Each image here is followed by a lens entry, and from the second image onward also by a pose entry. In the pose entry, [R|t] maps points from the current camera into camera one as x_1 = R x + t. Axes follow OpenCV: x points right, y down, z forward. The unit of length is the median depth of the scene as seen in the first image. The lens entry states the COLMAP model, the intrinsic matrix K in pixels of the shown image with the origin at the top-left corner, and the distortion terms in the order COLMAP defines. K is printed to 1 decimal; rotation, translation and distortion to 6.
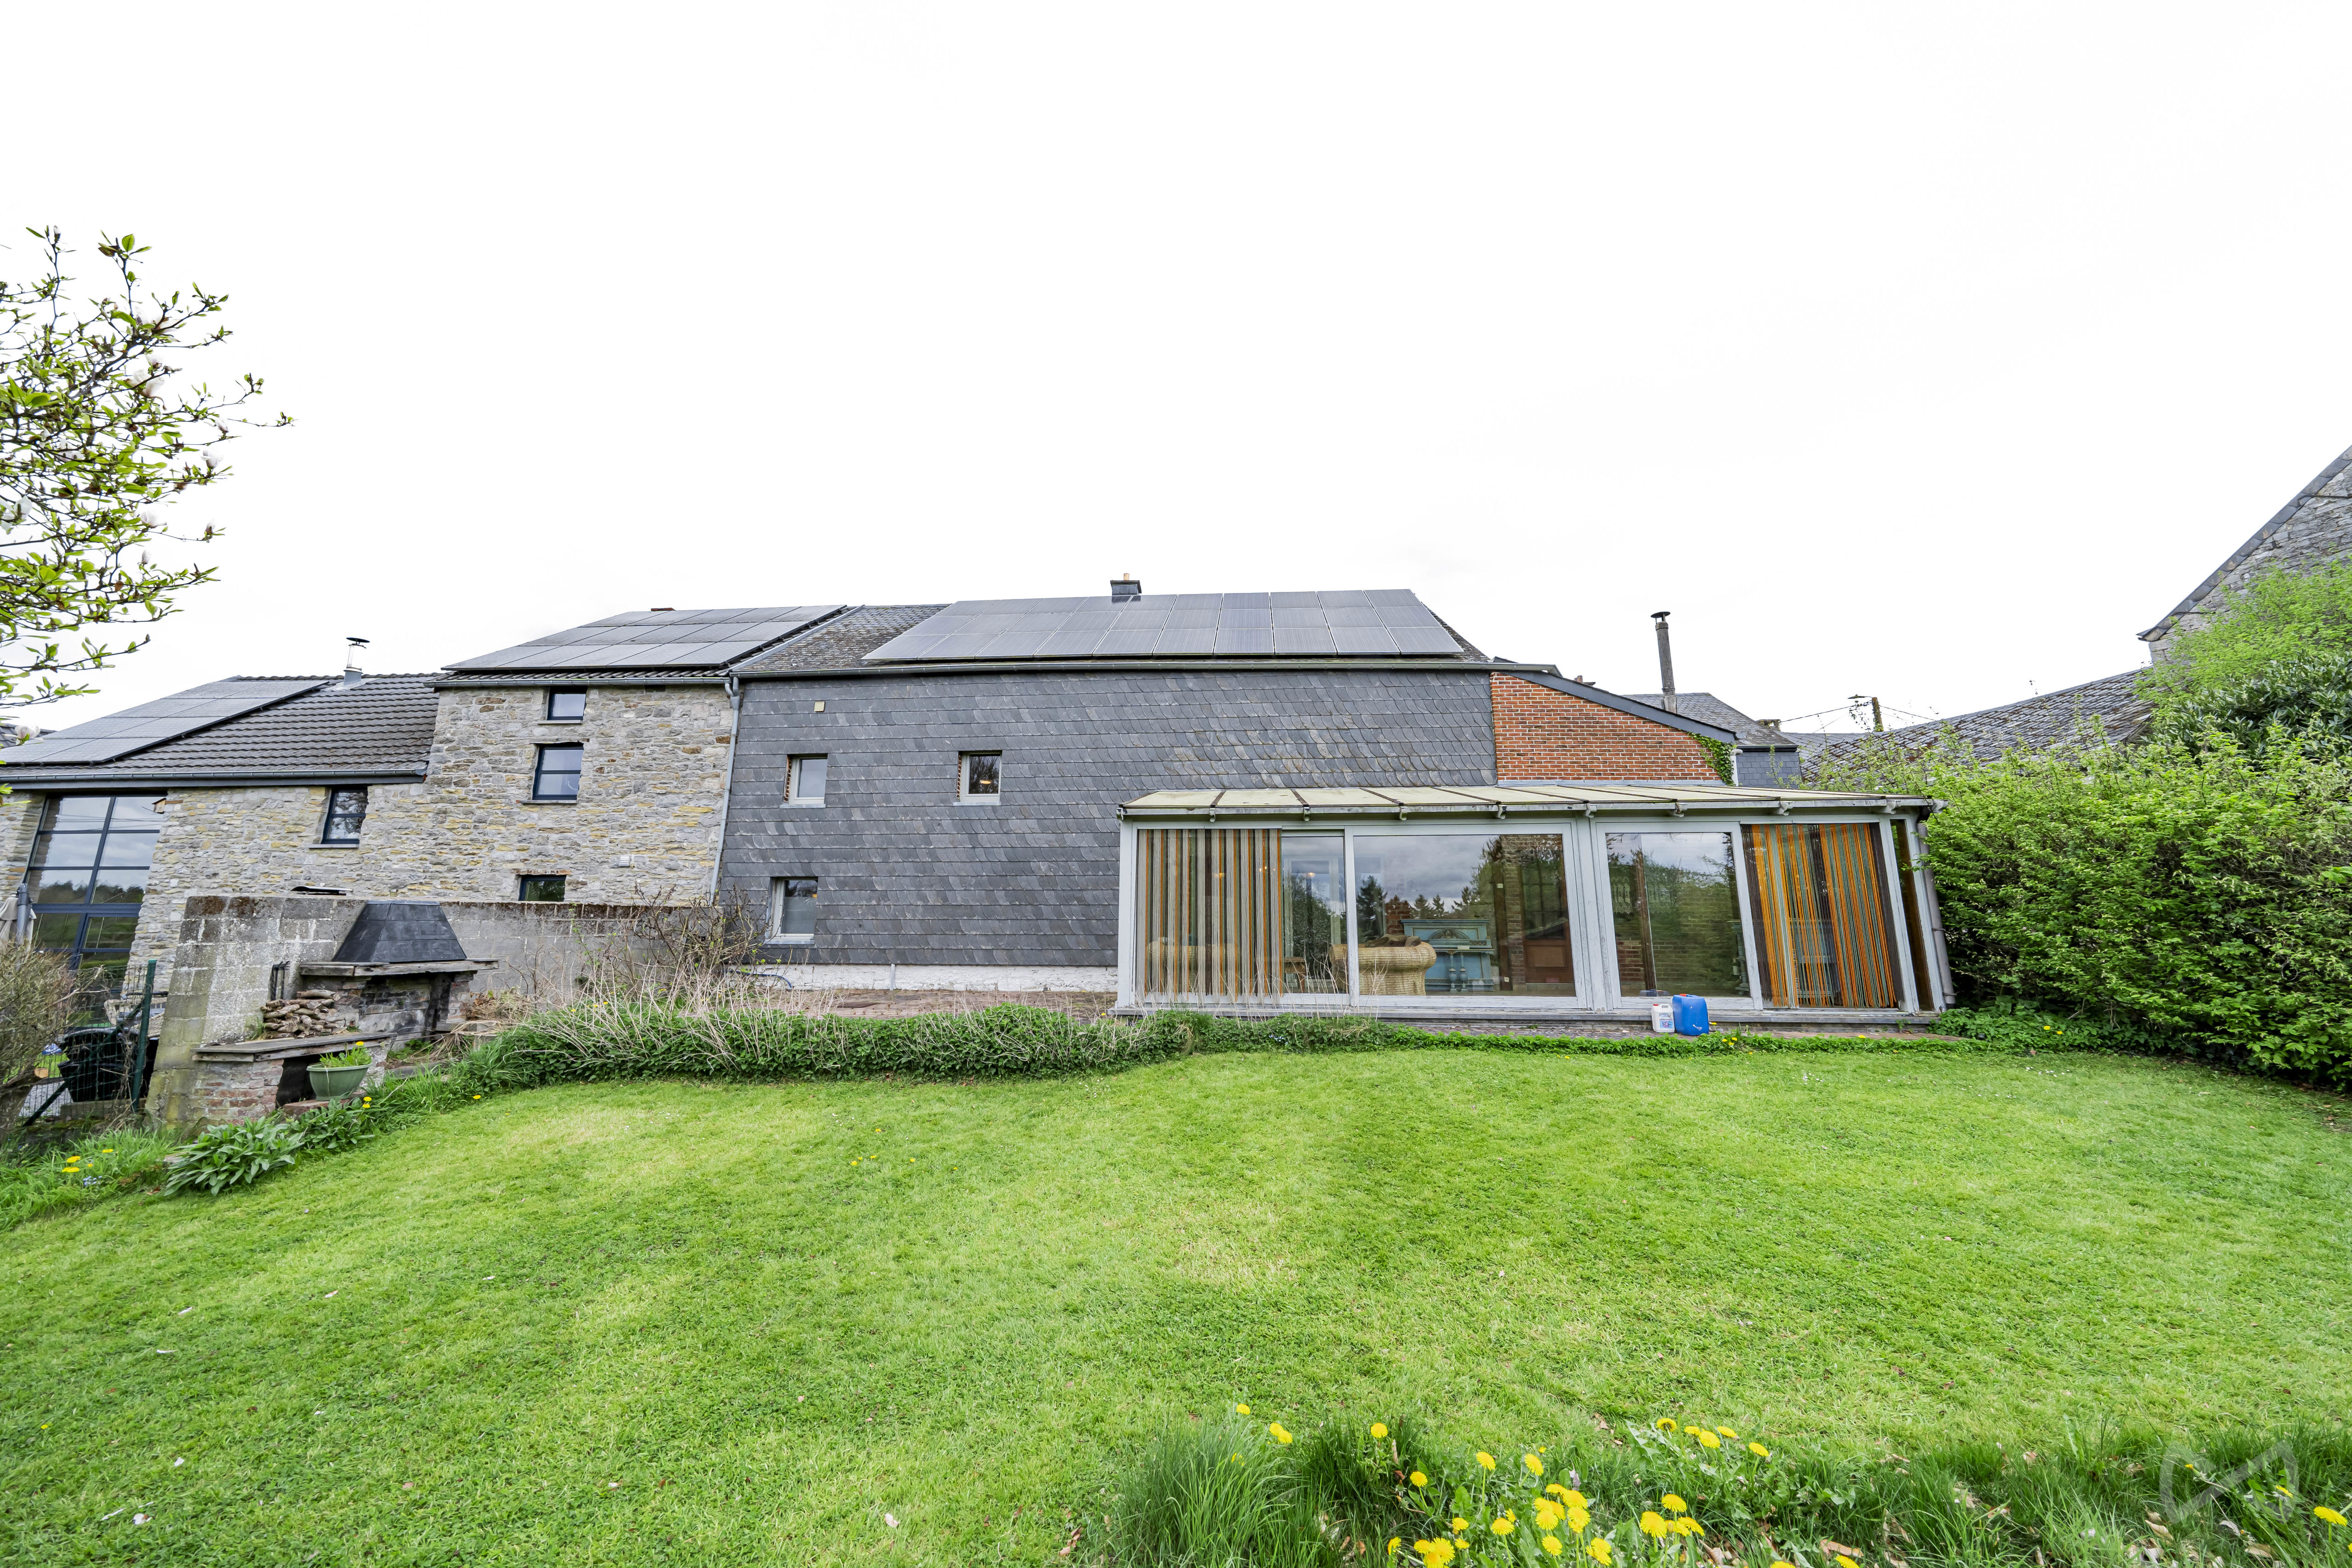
lens RADIAL K [[801.1, 0, 1183.1], [0, 801.1, 775.2], [0, 0, 1]] dist [-0.010867, 0.000033]
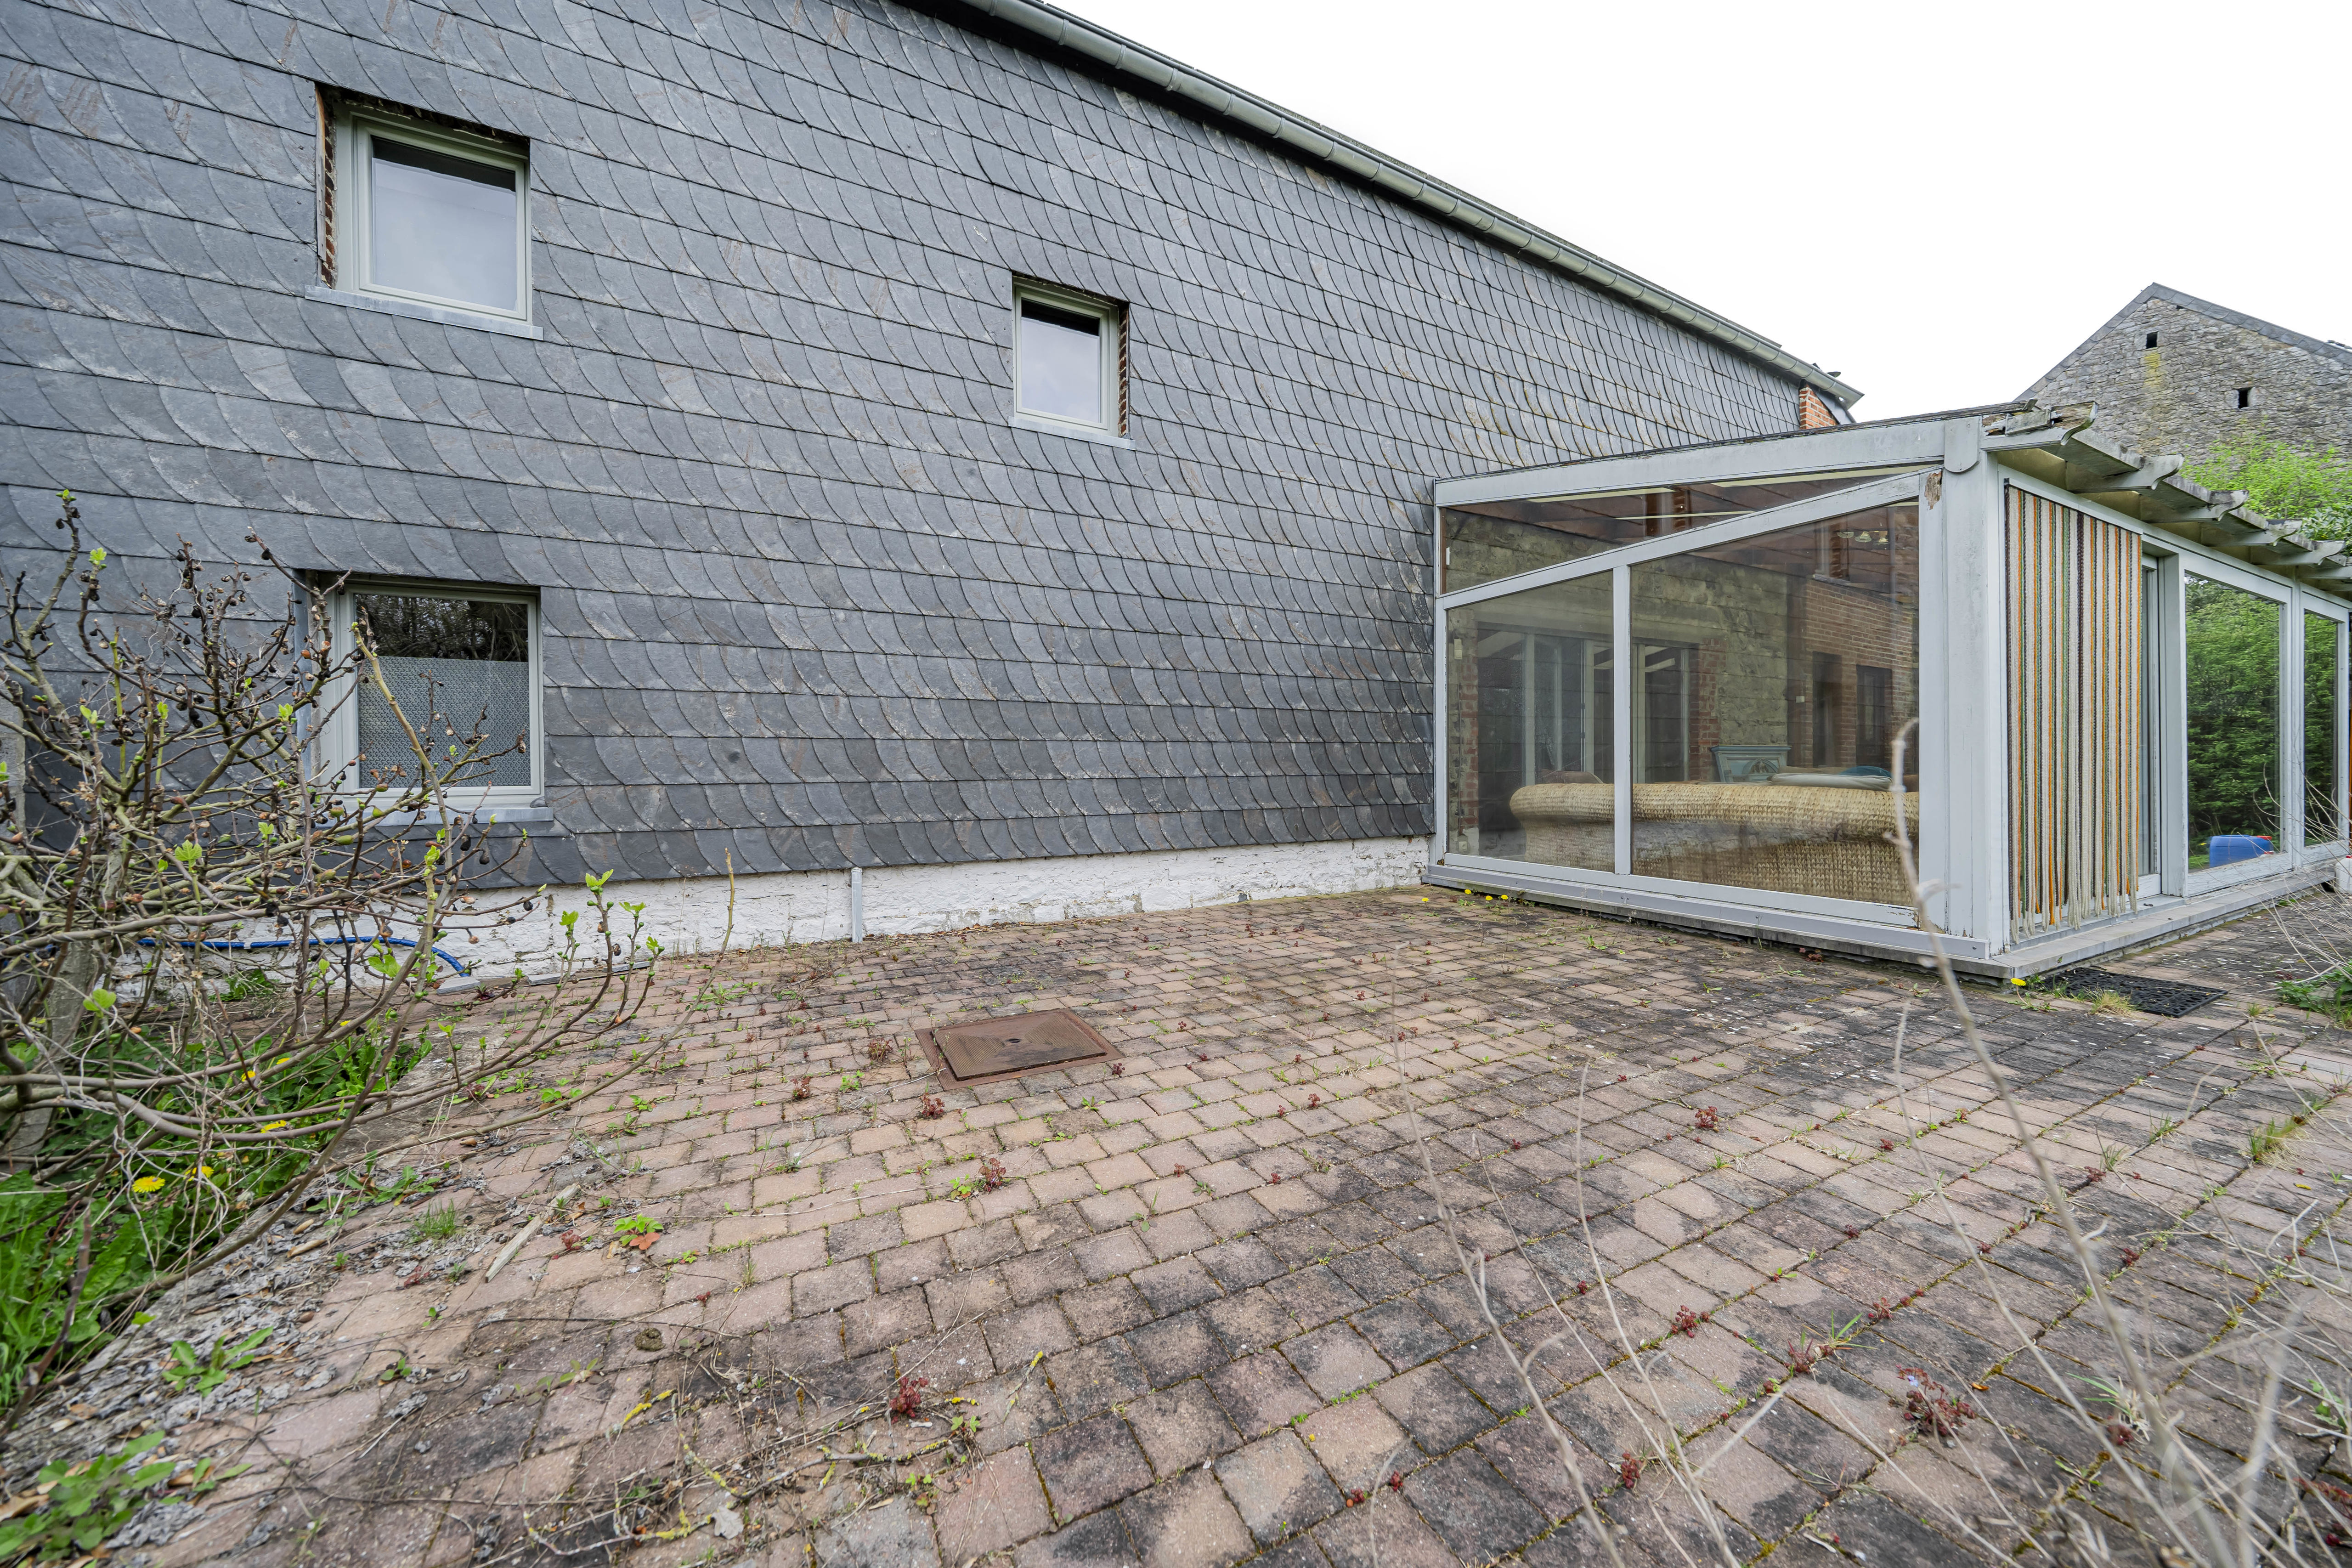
lens RADIAL K [[801.1, 0, 1183.1], [0, 801.1, 775.2], [0, 0, 1]] dist [-0.010867, 0.000033]
pose [[0.847296, -0.014042, 0.530935, -0.422623], [-0.095823, 0.979205, 0.178818, 0.122346], [-0.522405, -0.202388, 0.828331, 0.648535]]
